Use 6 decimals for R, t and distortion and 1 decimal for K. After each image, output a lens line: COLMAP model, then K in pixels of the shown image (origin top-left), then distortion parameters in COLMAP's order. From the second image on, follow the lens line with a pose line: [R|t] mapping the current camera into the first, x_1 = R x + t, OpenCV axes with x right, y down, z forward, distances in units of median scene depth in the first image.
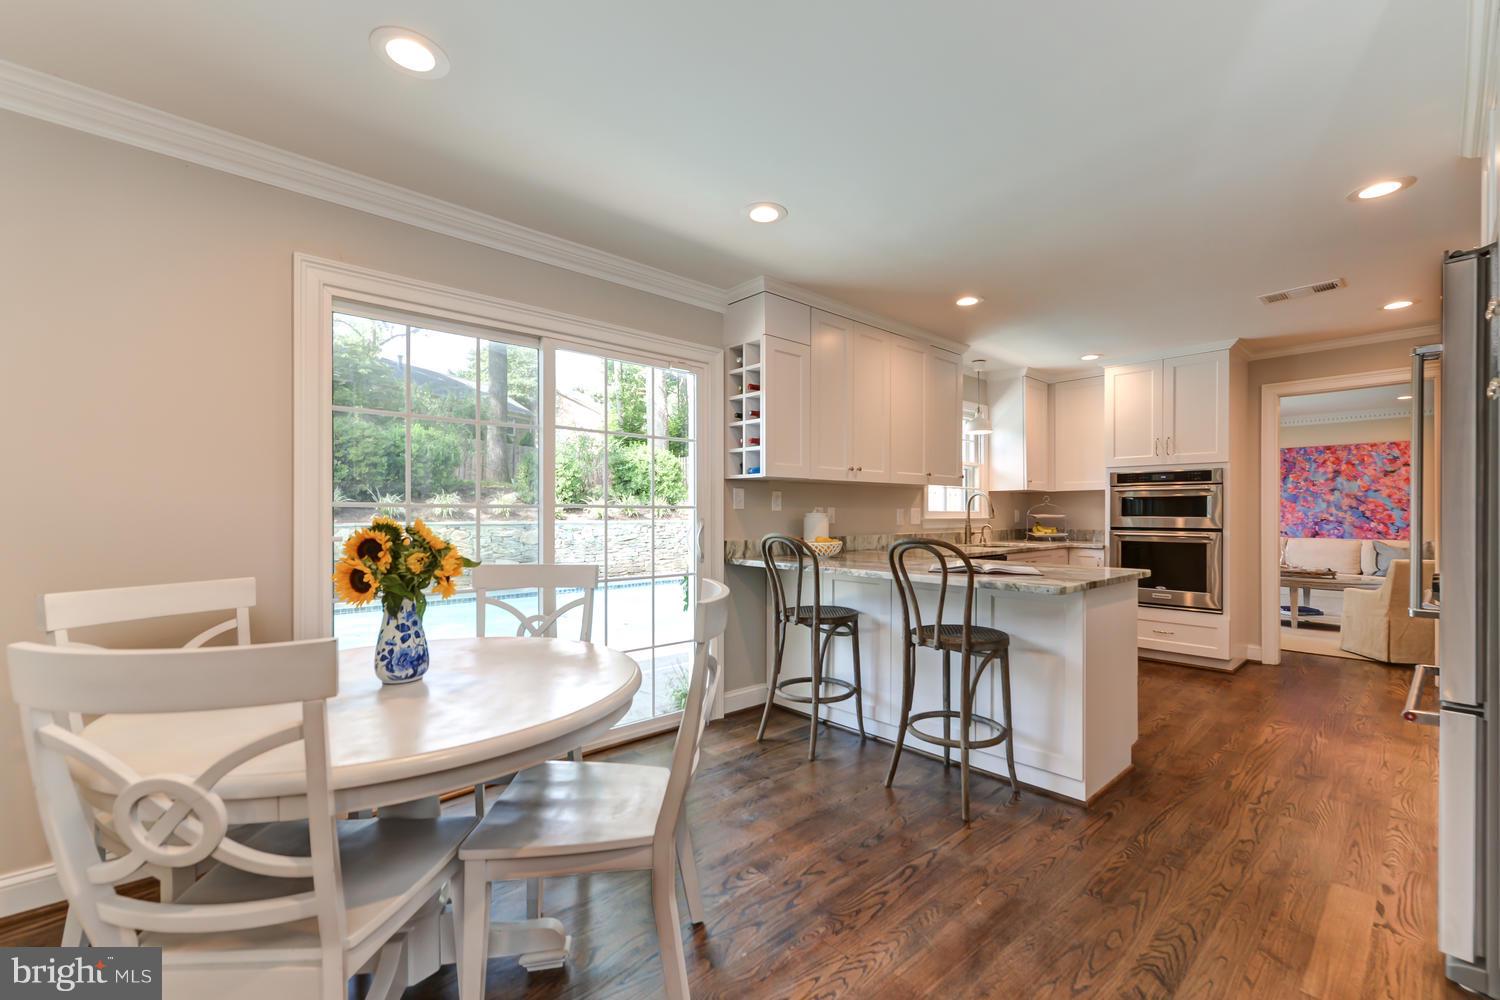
lens RADIAL K [[595.8, 0, 771.2], [0, 595.8, 511.6], [0, 0, 1]] dist [0.006316, -0.000022]
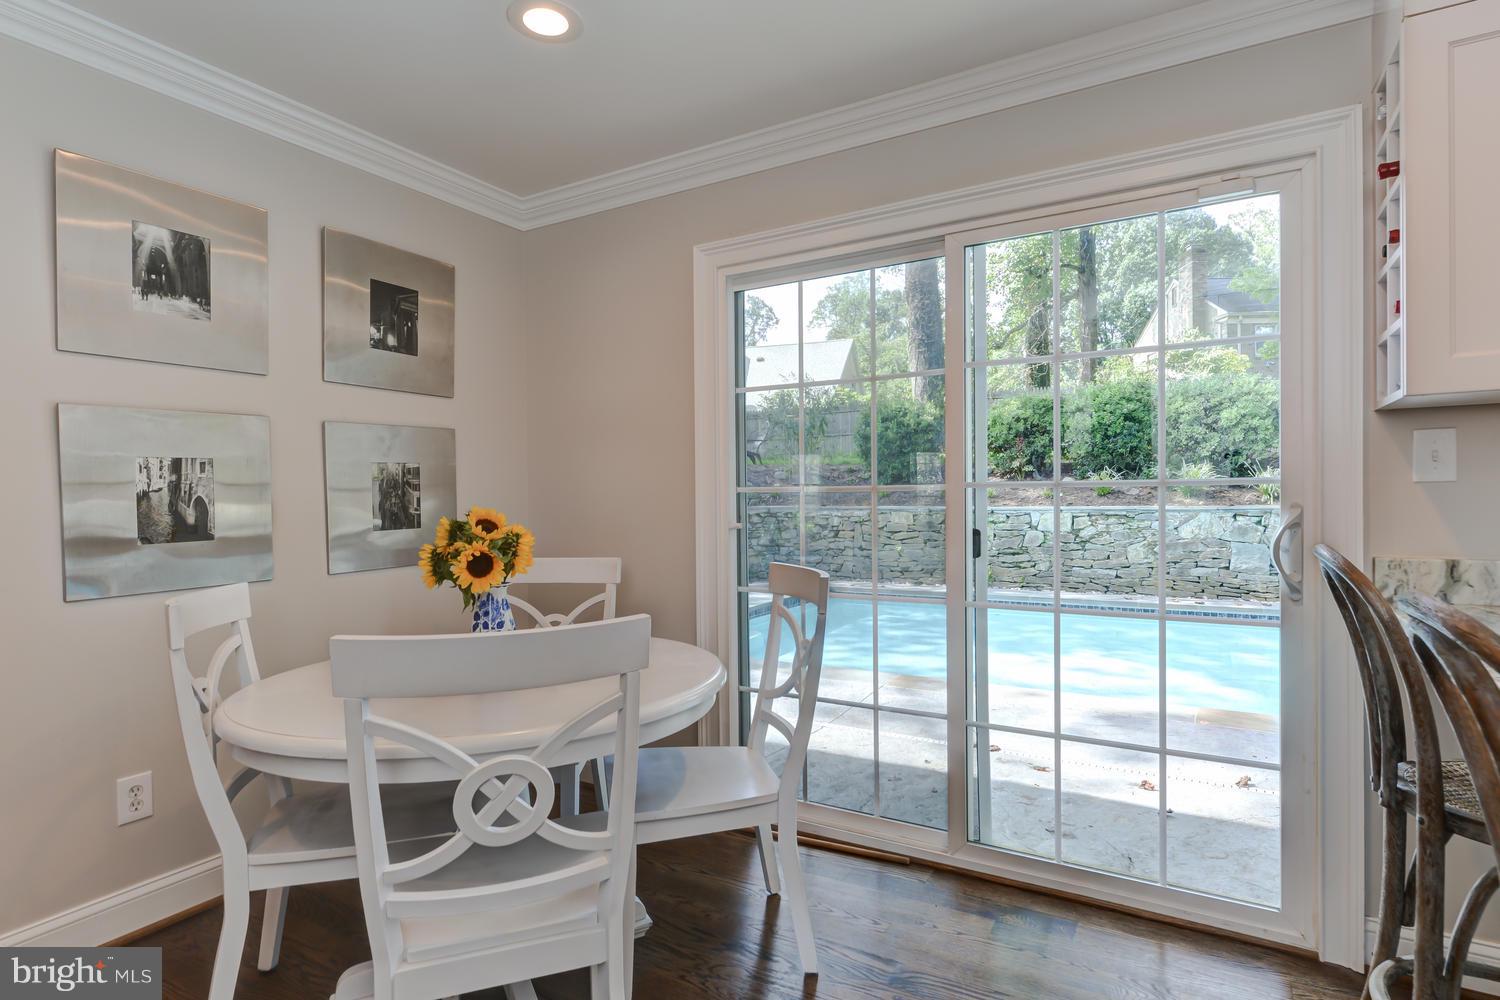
lens RADIAL K [[761.7, 0, 756.9], [0, 761.7, 496.6], [0, 0, 1]] dist [-0.000751, 0.000154]
pose [[0.308339, -0.006865, -0.951252, 0.444485], [0.015105, 0.999883, -0.002320, 0.002206], [0.951157, -0.013653, 0.308407, 0.631262]]
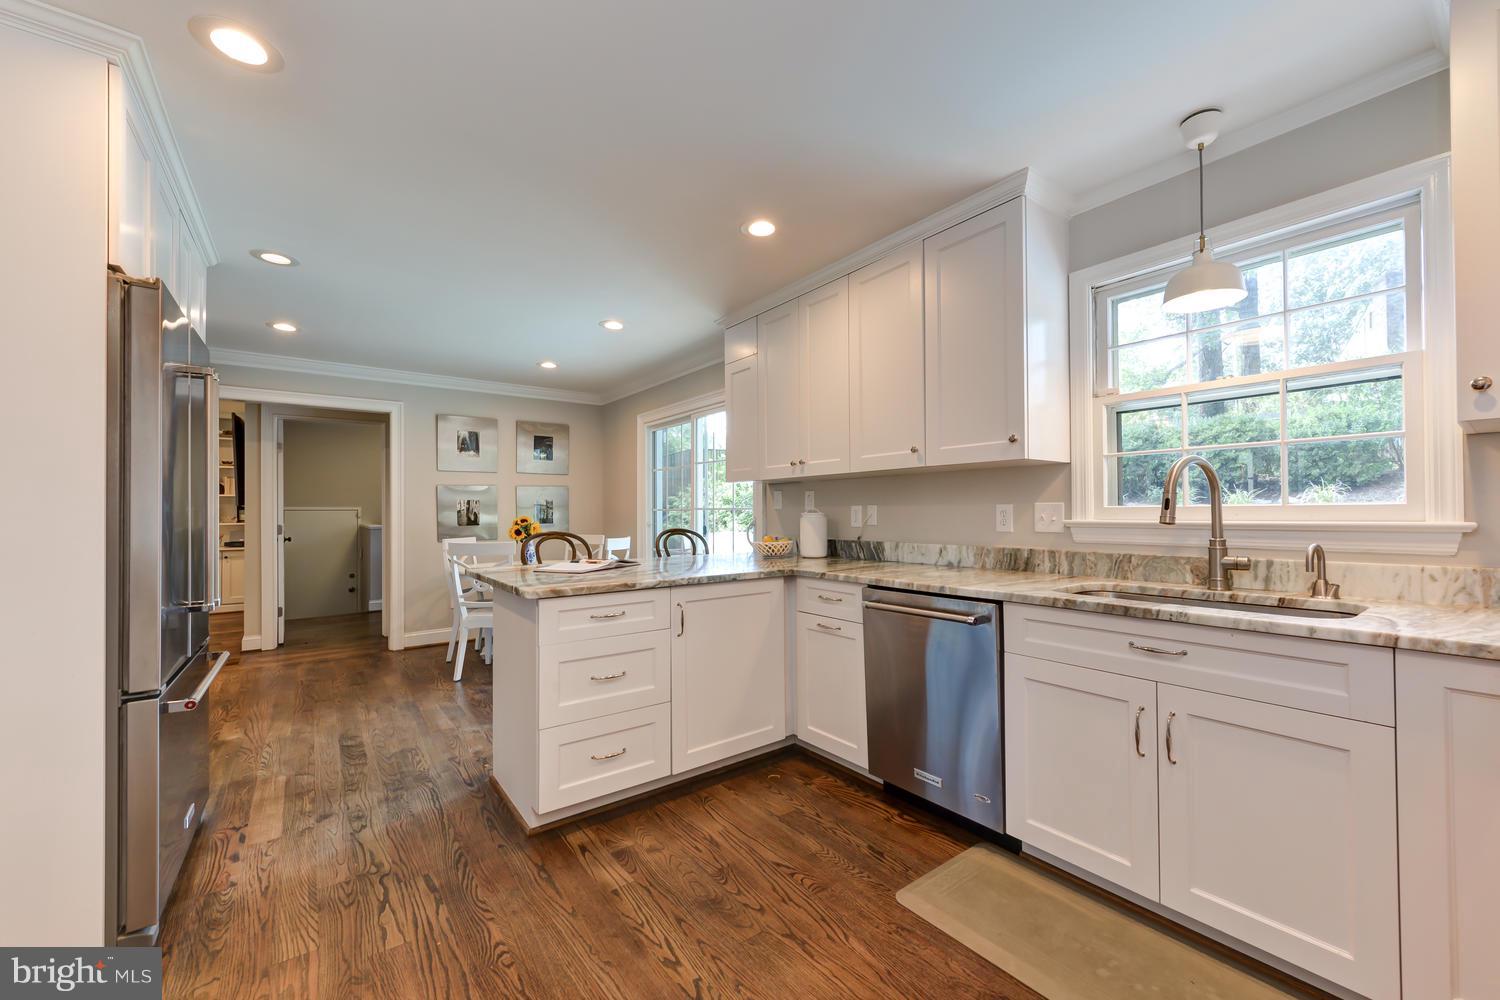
lens RADIAL K [[595.8, 0, 771.2], [0, 595.8, 511.6], [0, 0, 1]] dist [0.006316, -0.000022]
pose [[-0.073984, -0.003959, -0.997252, 1.507572], [0.007612, 0.999961, -0.004534, 0.007874], [0.997230, -0.007927, -0.073951, 1.517968]]
